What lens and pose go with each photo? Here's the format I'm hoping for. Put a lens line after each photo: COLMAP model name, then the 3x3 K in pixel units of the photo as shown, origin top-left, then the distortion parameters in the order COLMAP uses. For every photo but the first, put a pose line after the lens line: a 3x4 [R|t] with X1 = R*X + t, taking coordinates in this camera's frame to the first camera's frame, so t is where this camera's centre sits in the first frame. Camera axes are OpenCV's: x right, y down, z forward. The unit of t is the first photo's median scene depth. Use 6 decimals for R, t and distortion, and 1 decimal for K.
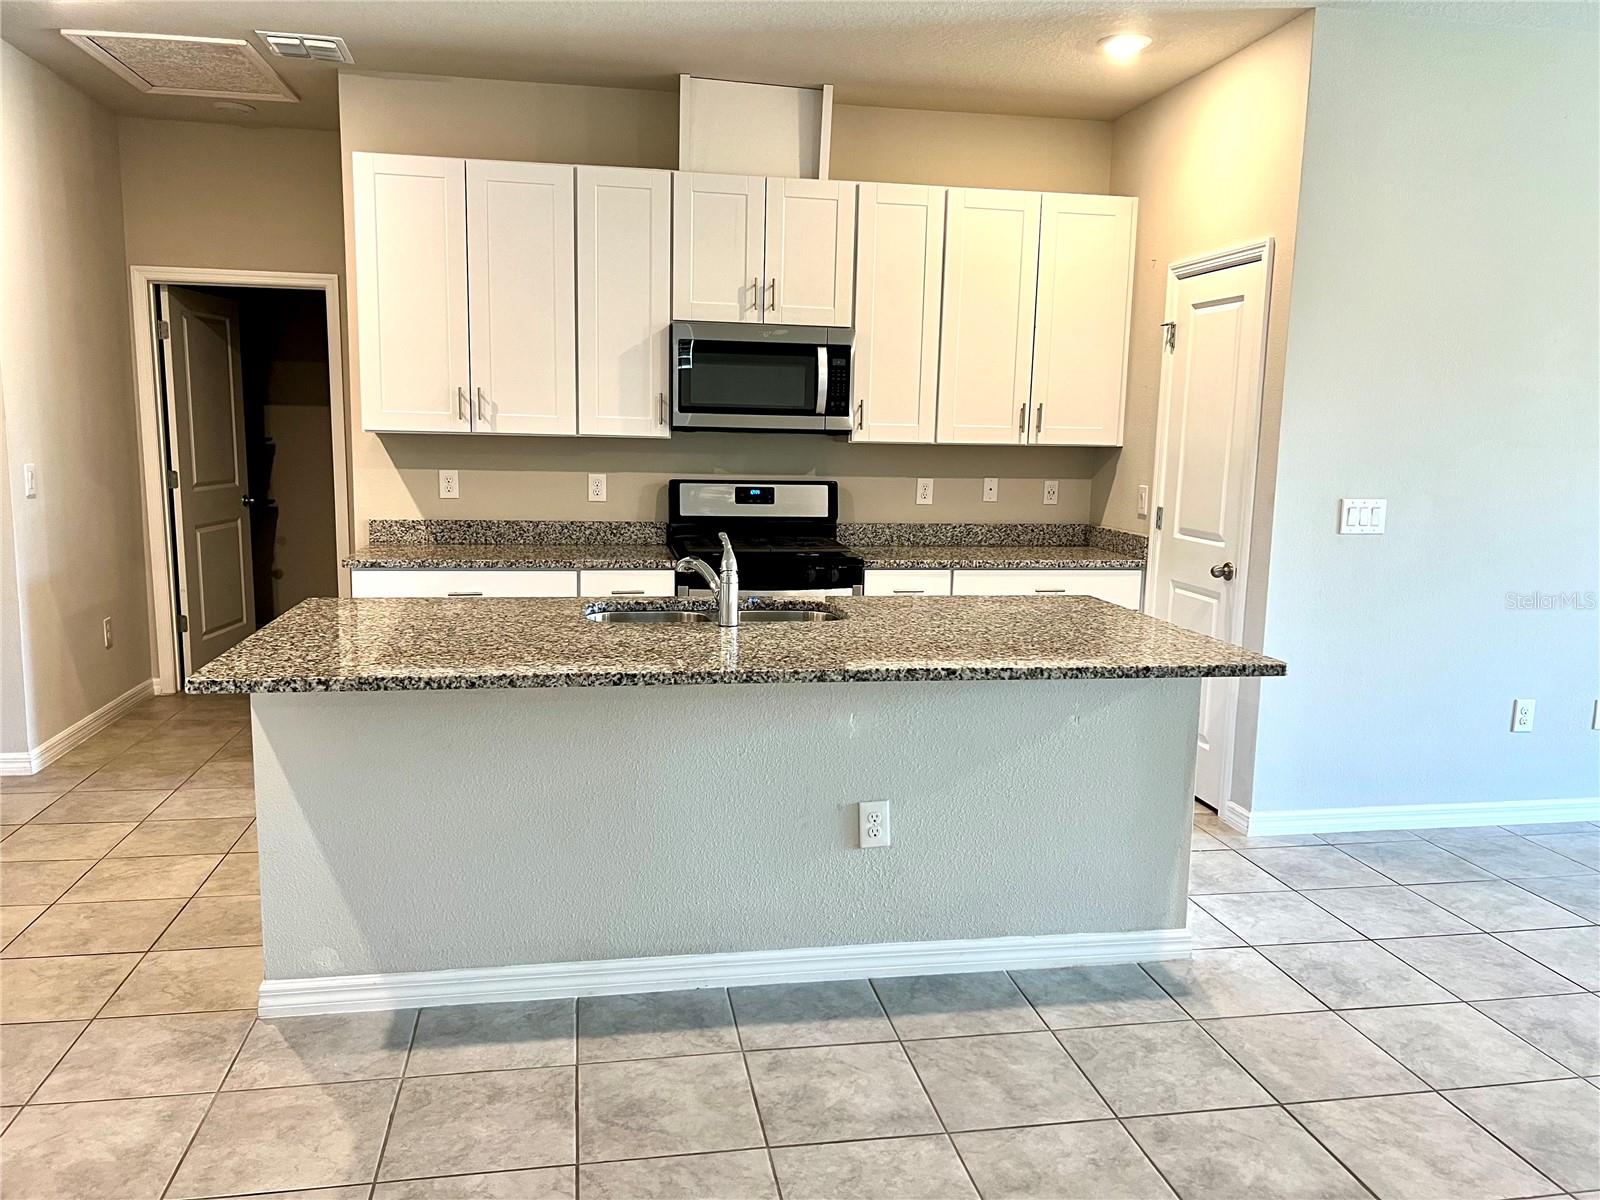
lens RADIAL K [[1203.6, 0, 800.0], [0, 1203.6, 600.0], [0, 0, 1]] dist [0.067591, -0.077182]
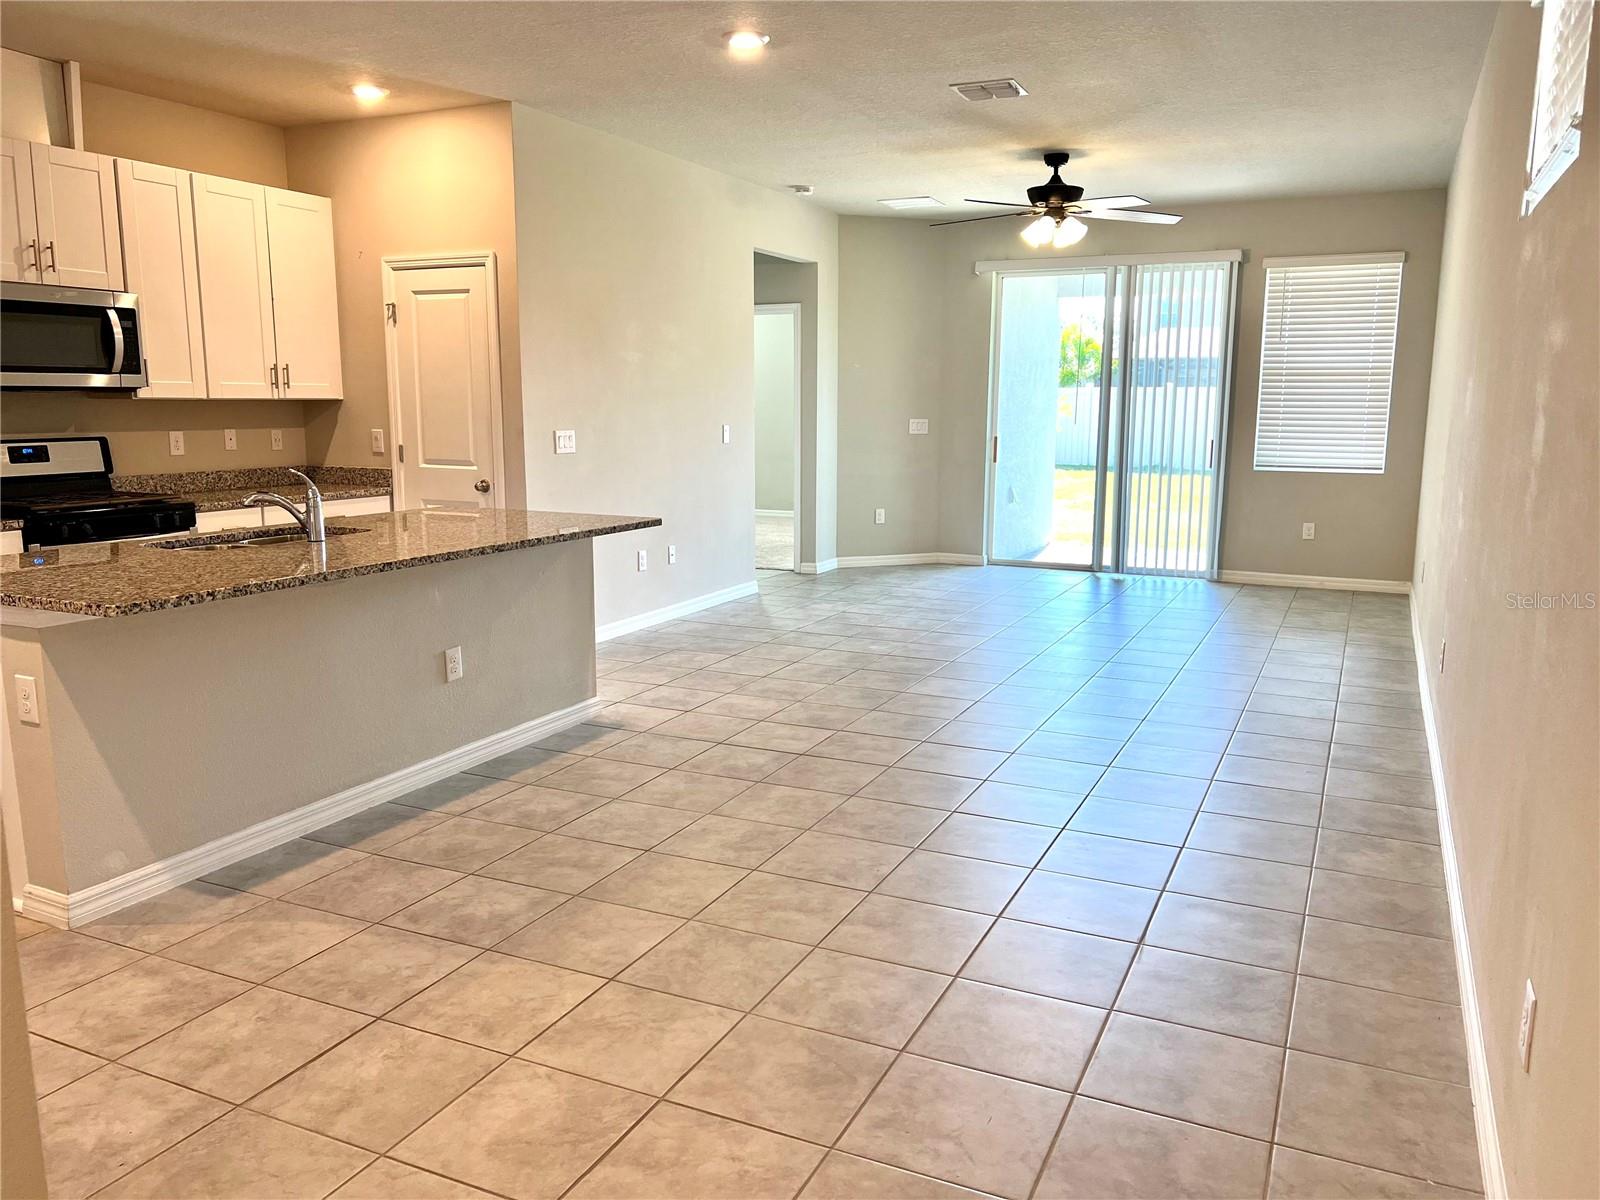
lens RADIAL K [[1203.6, 0, 800.0], [0, 1203.6, 600.0], [0, 0, 1]] dist [0.067591, -0.077182]
pose [[0.582277, -0.153009, 0.798462, -0.559777], [0.124581, 0.987323, 0.098349, 0.014113], [-0.803388, 0.042207, 0.593958, -0.124902]]
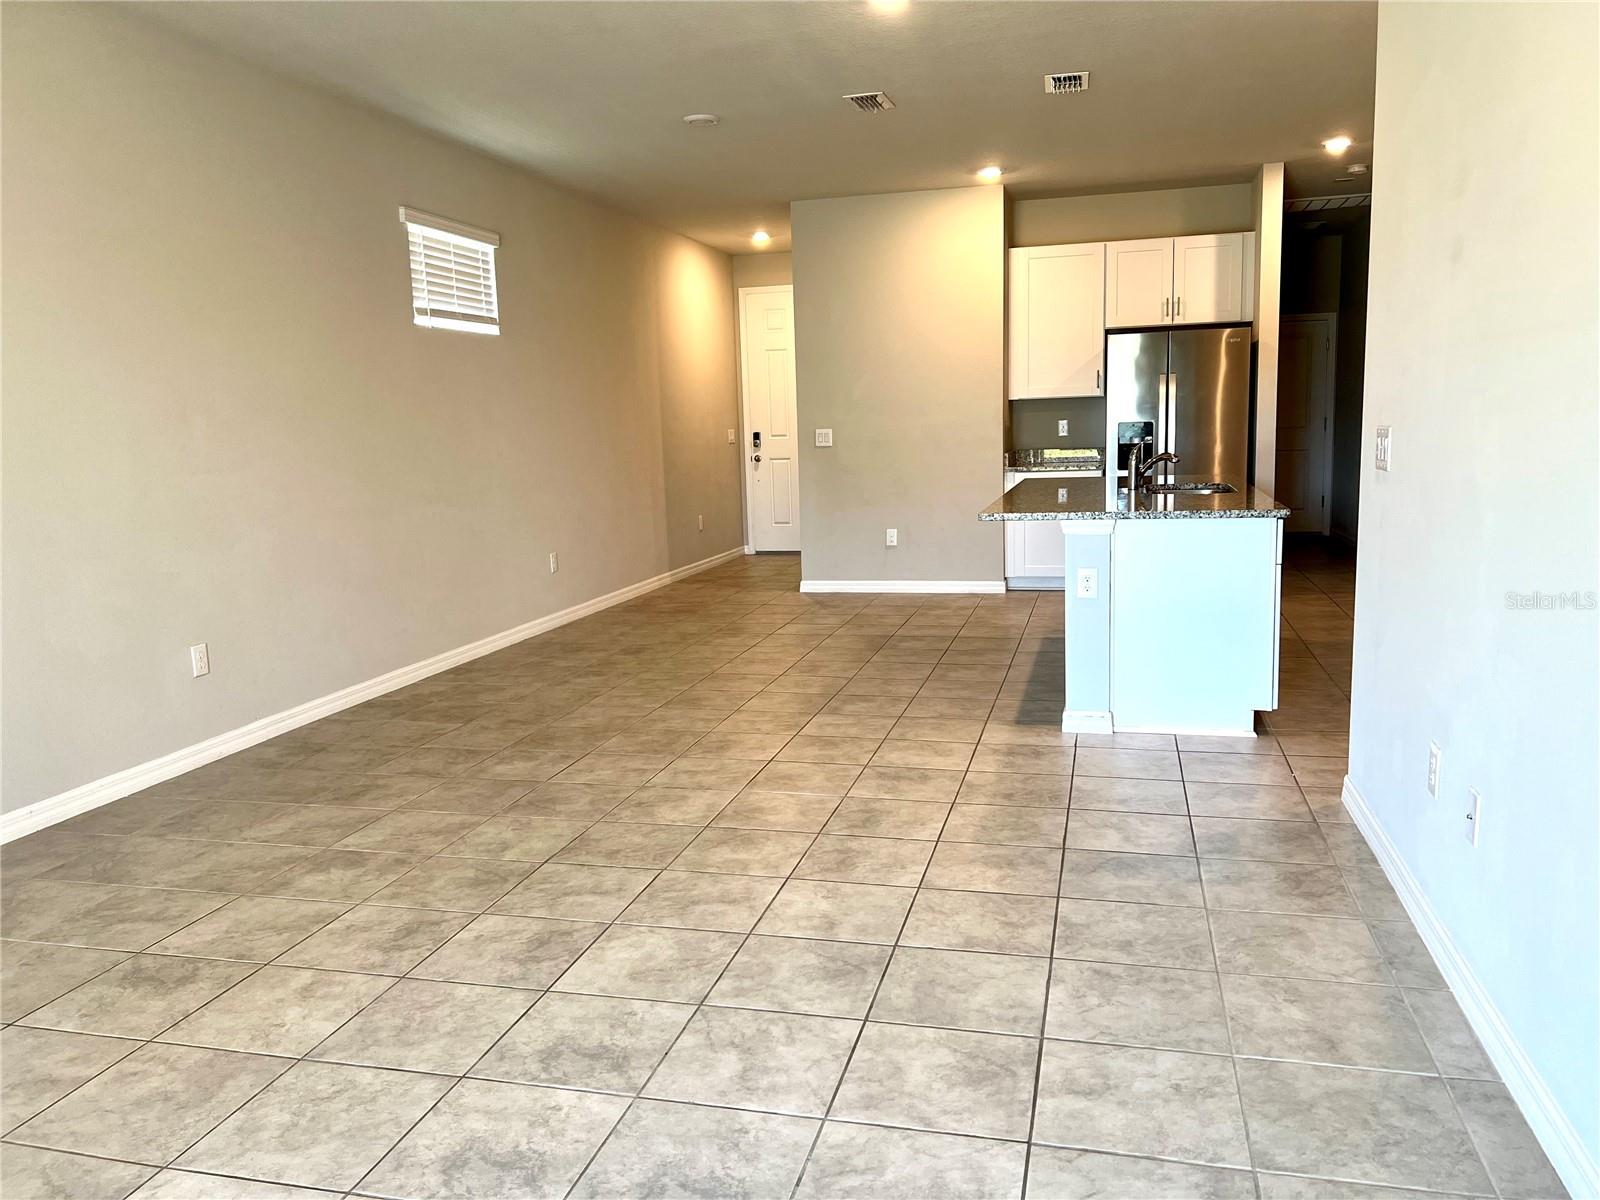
lens RADIAL K [[1203.6, 0, 800.0], [0, 1203.6, 600.0], [0, 0, 1]] dist [0.067591, -0.077182]
pose [[-0.424532, 0.129936, -0.896041, 1.245087], [-0.106432, 0.975626, 0.191902, -0.076827], [0.899136, 0.176836, -0.400355, 0.904669]]
